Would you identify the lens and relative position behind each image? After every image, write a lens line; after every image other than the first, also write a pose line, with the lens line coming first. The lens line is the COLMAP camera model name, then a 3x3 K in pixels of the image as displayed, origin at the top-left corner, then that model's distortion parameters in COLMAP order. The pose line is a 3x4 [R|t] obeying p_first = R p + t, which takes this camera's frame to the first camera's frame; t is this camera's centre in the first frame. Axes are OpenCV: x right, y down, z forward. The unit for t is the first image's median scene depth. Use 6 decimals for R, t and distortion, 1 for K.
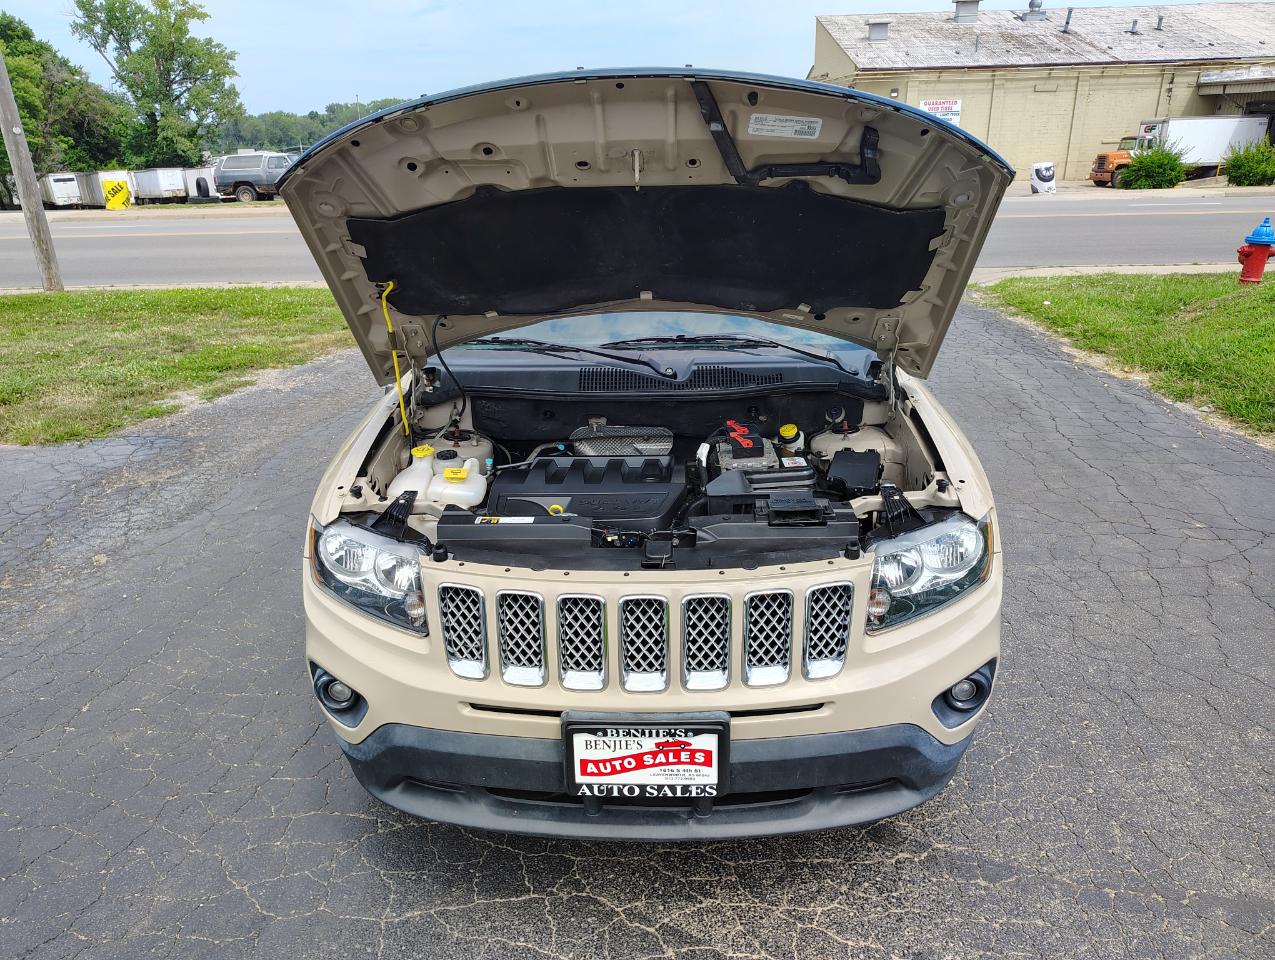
lens RADIAL K [[904.1, 0, 634.7], [0, 904.1, 473.5], [0, 0, 1]] dist [0.002532, -0.000501]
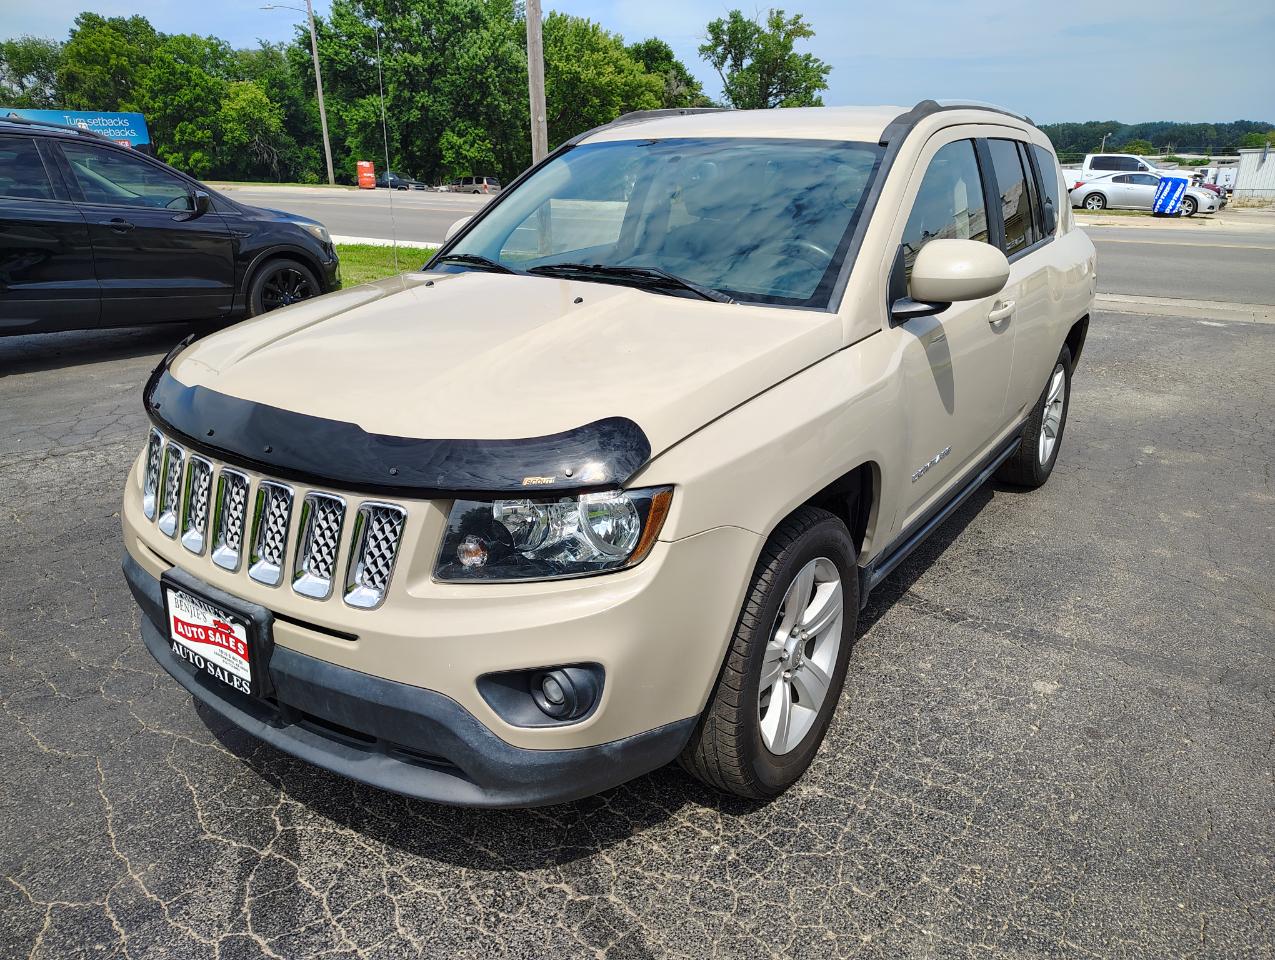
lens RADIAL K [[884.7, 0, 651.6], [0, 884.7, 477.2], [0, 0, 1]] dist [0.024556, -0.006396]
pose [[0.835847, 0.207558, -0.508212, 0.704430], [-0.209583, 0.976297, 0.054031, -0.003817], [0.507380, 0.061351, 0.859536, 0.322818]]
